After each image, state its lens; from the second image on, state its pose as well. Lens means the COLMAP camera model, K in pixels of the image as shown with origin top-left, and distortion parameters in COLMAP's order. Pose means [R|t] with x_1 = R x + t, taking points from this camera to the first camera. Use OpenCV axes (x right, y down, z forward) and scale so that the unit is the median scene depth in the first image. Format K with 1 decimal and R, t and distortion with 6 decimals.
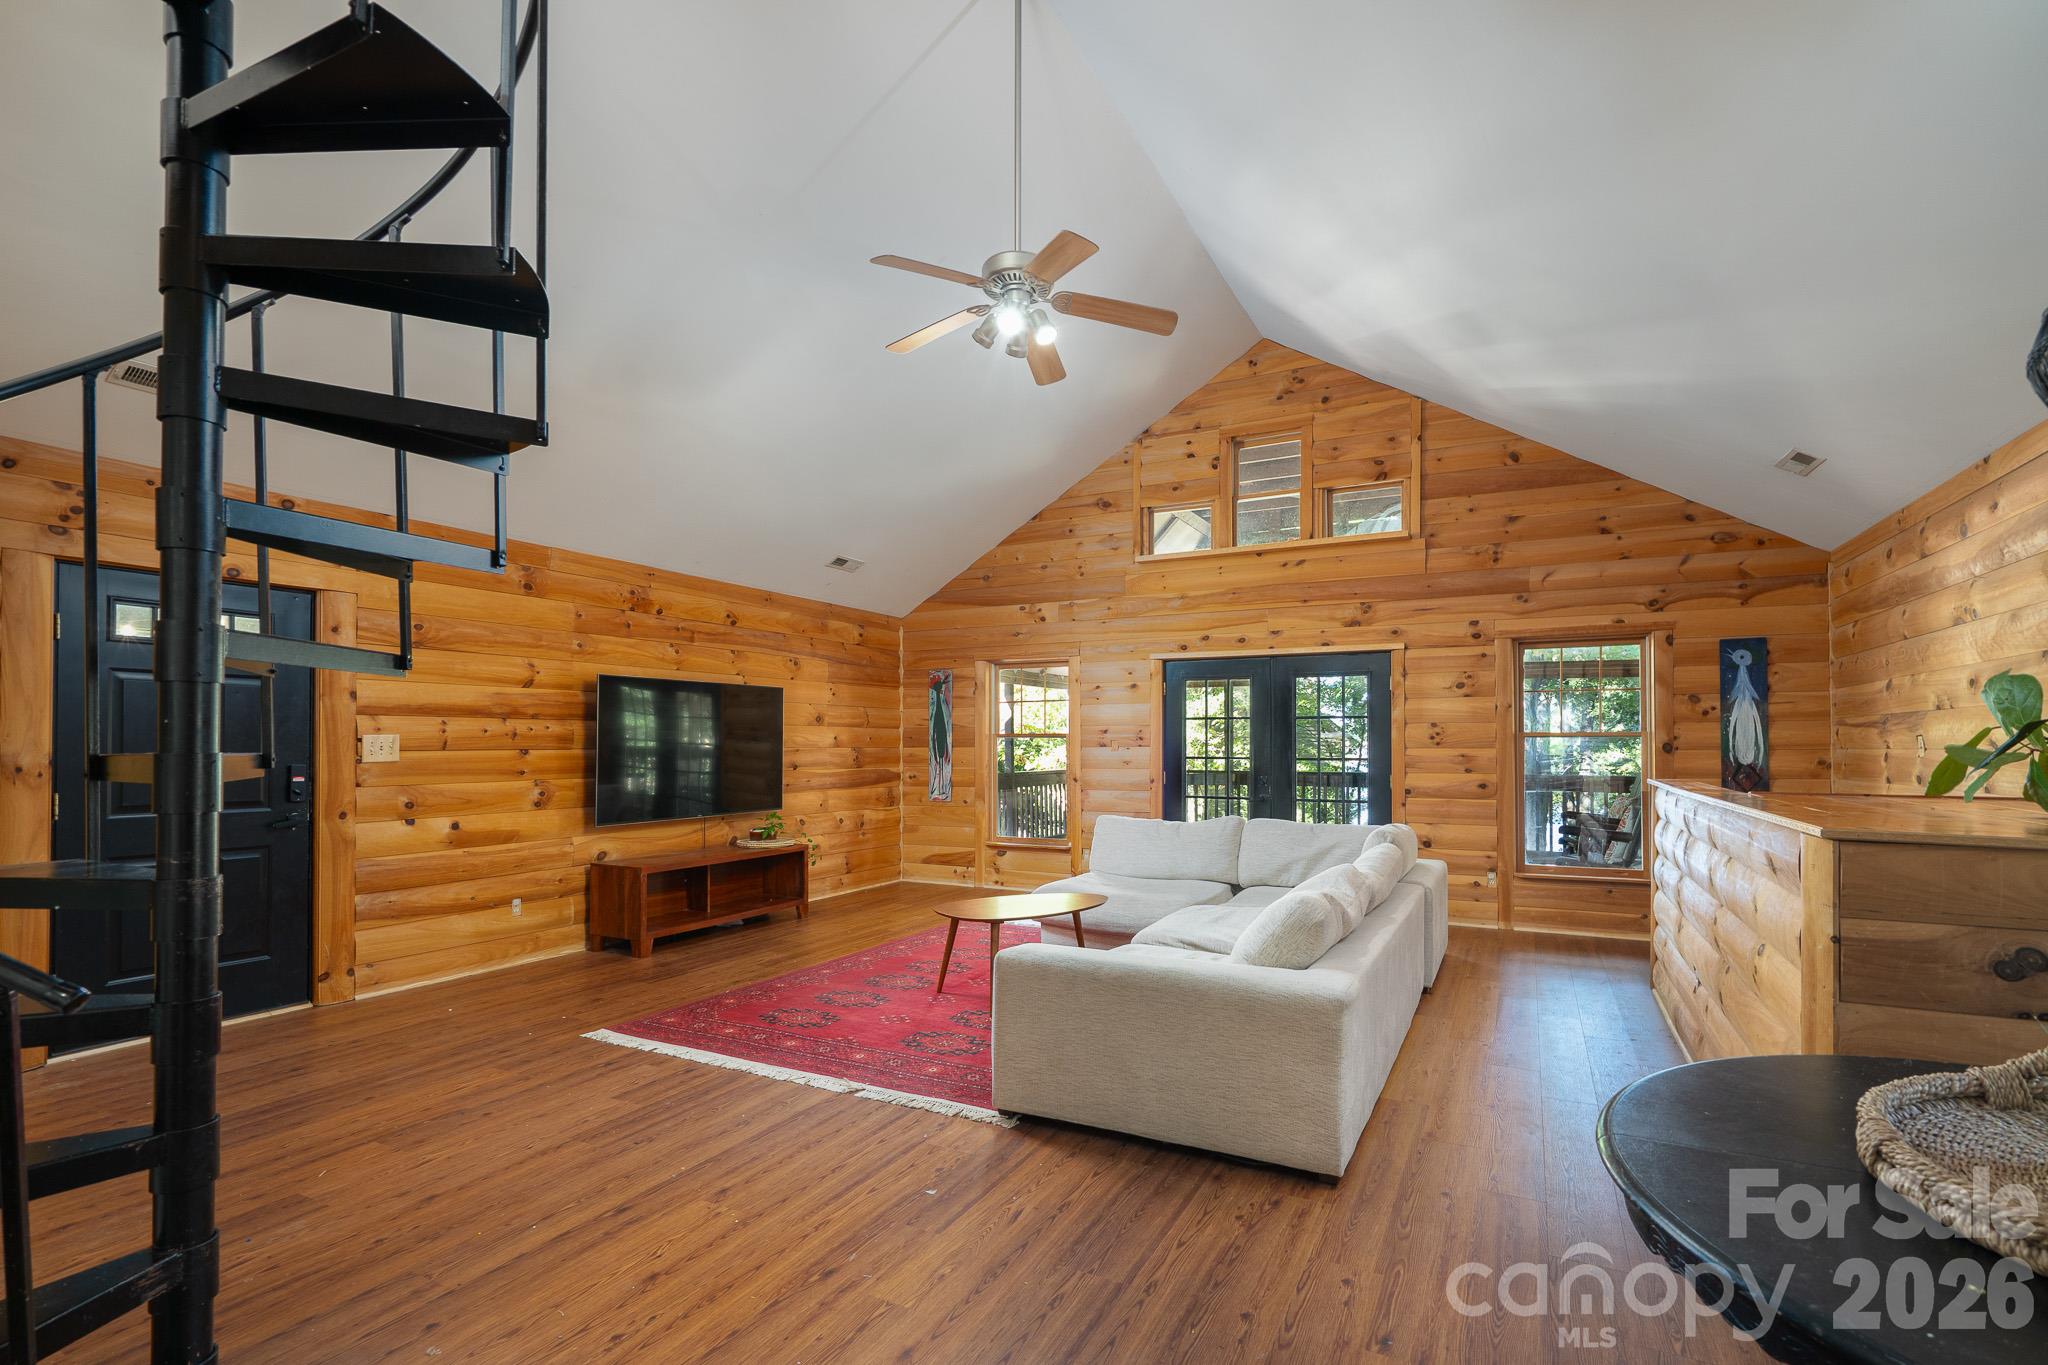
lens RADIAL K [[956.3, 0, 1061.5], [0, 956.3, 691.7], [0, 0, 1]] dist [0.000513, 0.000152]
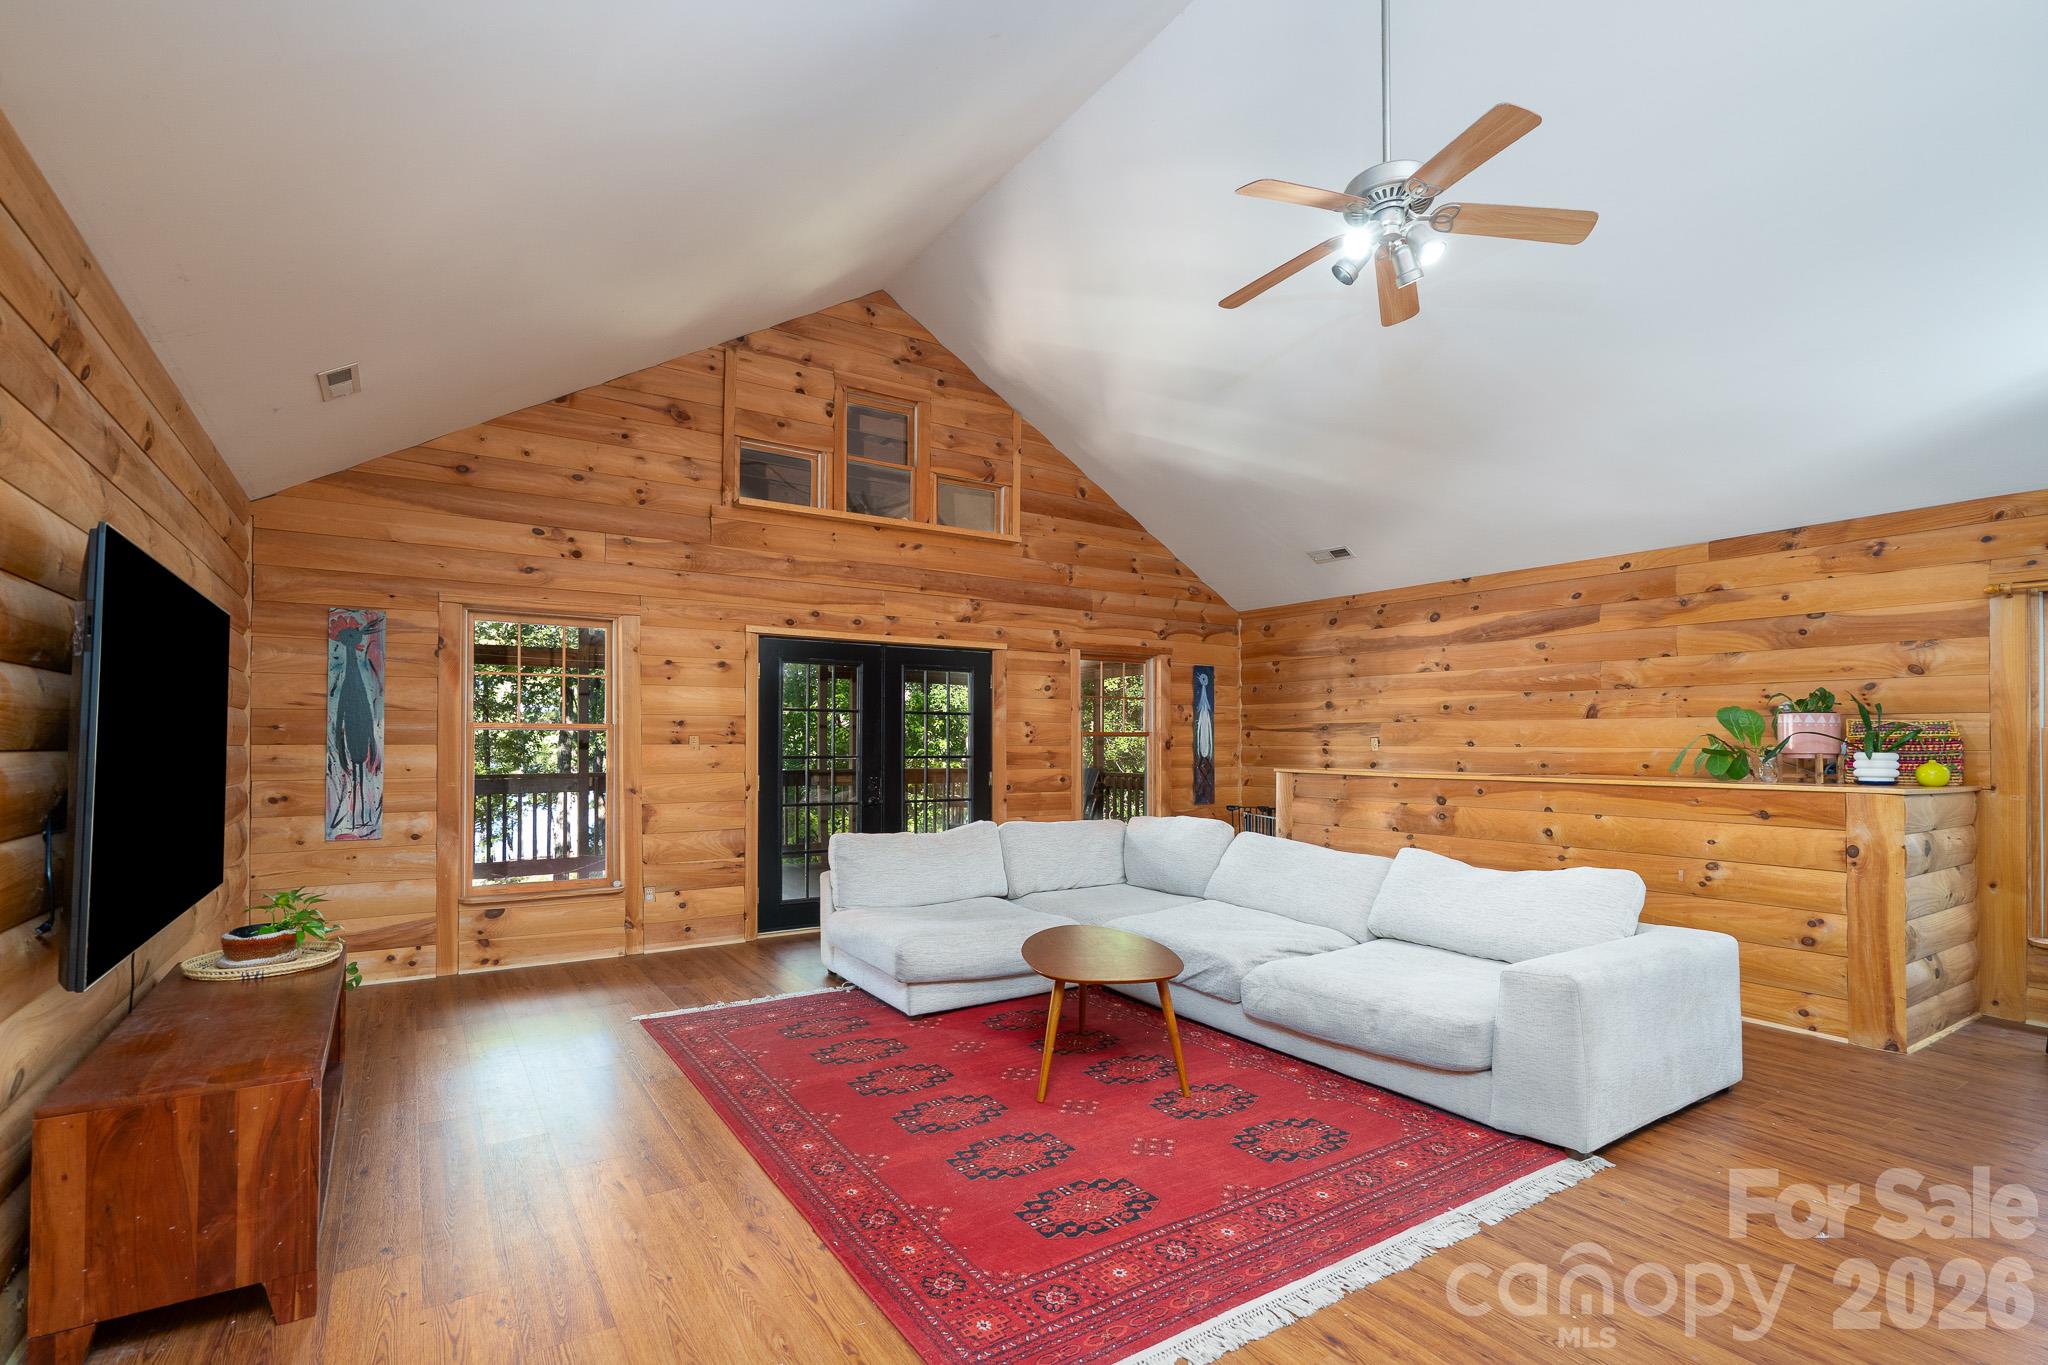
lens RADIAL K [[932.9, 0, 1022.7], [0, 932.9, 692.3], [0, 0, 1]] dist [-0.008654, 0.000192]
pose [[0.504497, 0.048030, 0.862077, -0.517953], [-0.050223, 0.998393, -0.026234, 0.027737], [-0.861952, -0.030062, 0.506099, 0.487747]]
